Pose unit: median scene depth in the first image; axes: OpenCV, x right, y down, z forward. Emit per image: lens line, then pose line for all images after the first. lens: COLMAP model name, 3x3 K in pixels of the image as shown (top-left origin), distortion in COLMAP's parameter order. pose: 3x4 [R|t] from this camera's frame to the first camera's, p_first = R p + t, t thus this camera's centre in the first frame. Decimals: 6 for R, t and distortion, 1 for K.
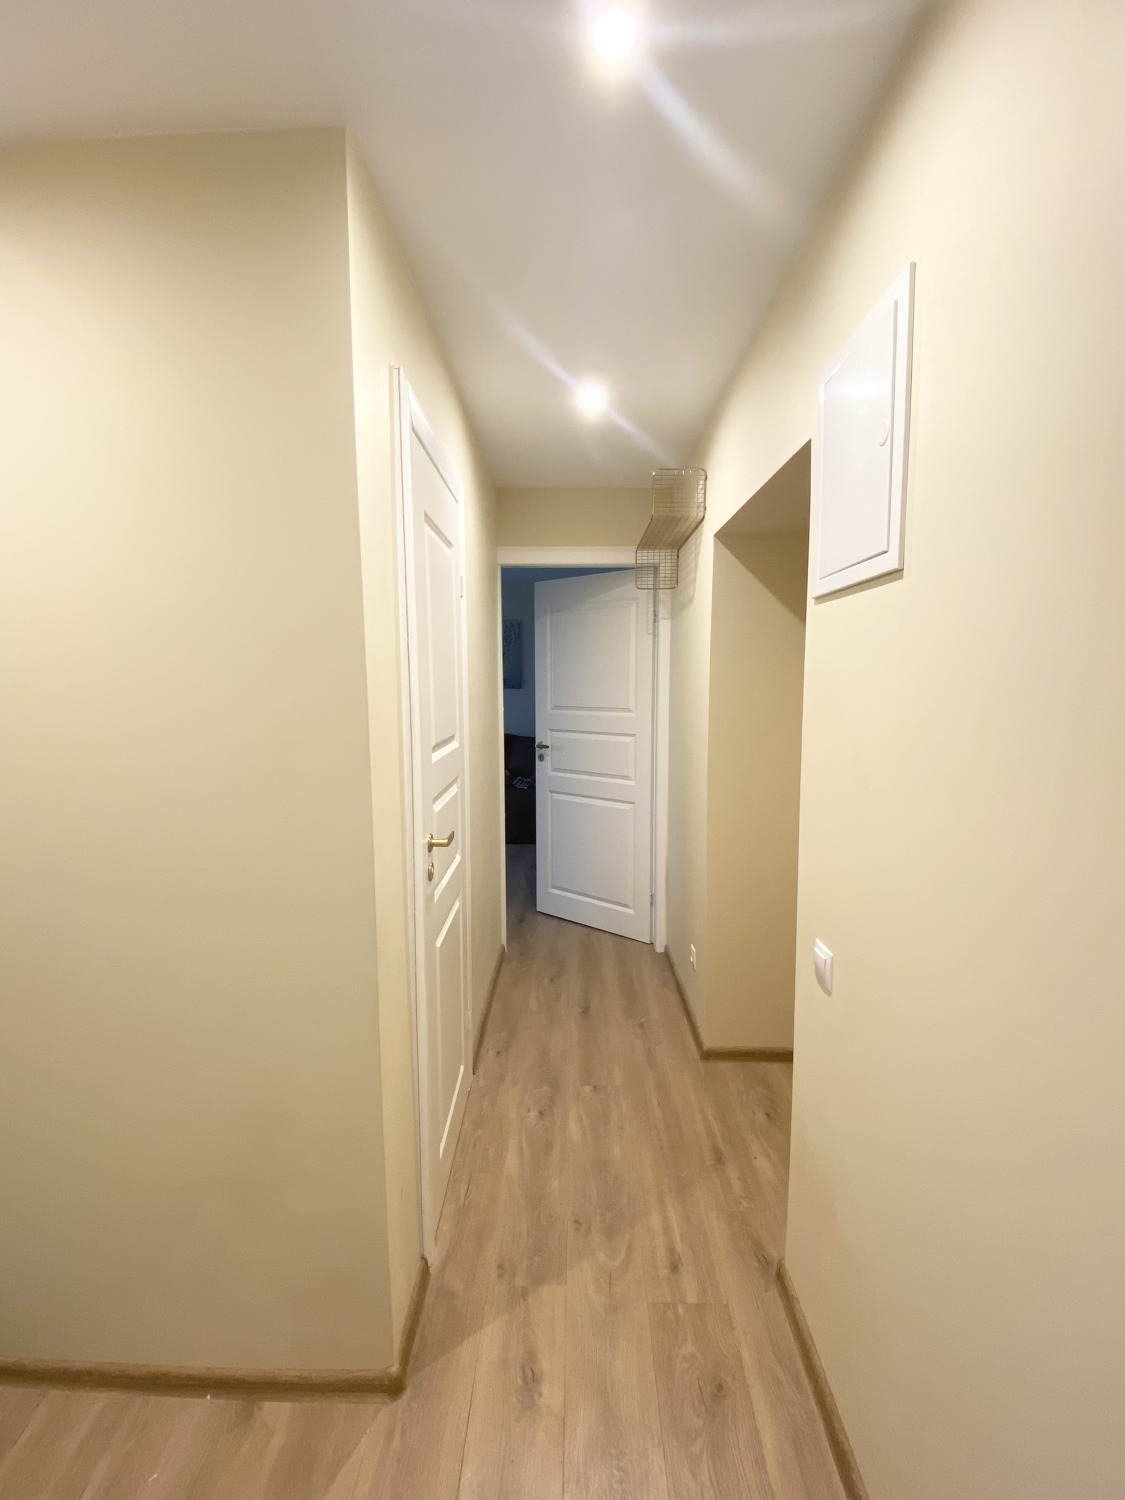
lens RADIAL K [[606.2, 0, 563.5], [0, 606.2, 753.9], [0, 0, 1]] dist [0.015293, -0.018069]
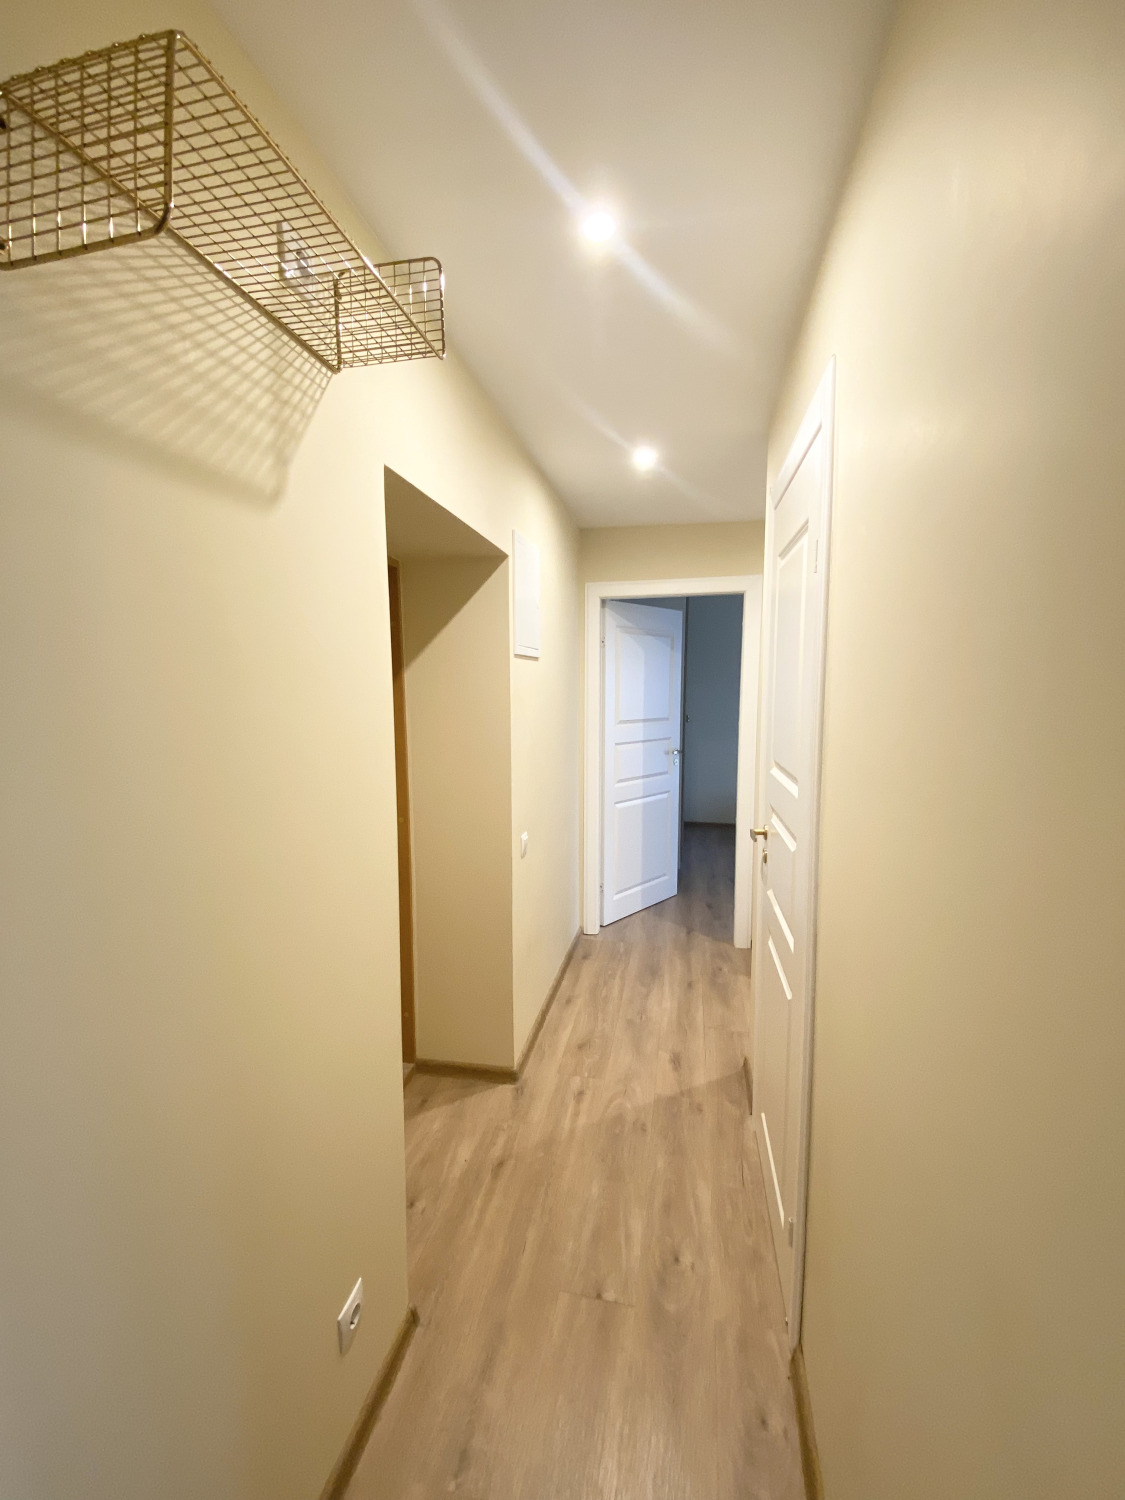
lens RADIAL K [[606.2, 0, 563.5], [0, 606.2, 753.9], [0, 0, 1]] dist [0.015293, -0.018069]
pose [[-0.982434, -0.013120, 0.186148, -0.036671], [0.031697, 0.971297, 0.235747, -0.270369], [-0.183898, 0.237506, -0.953820, 1.916610]]
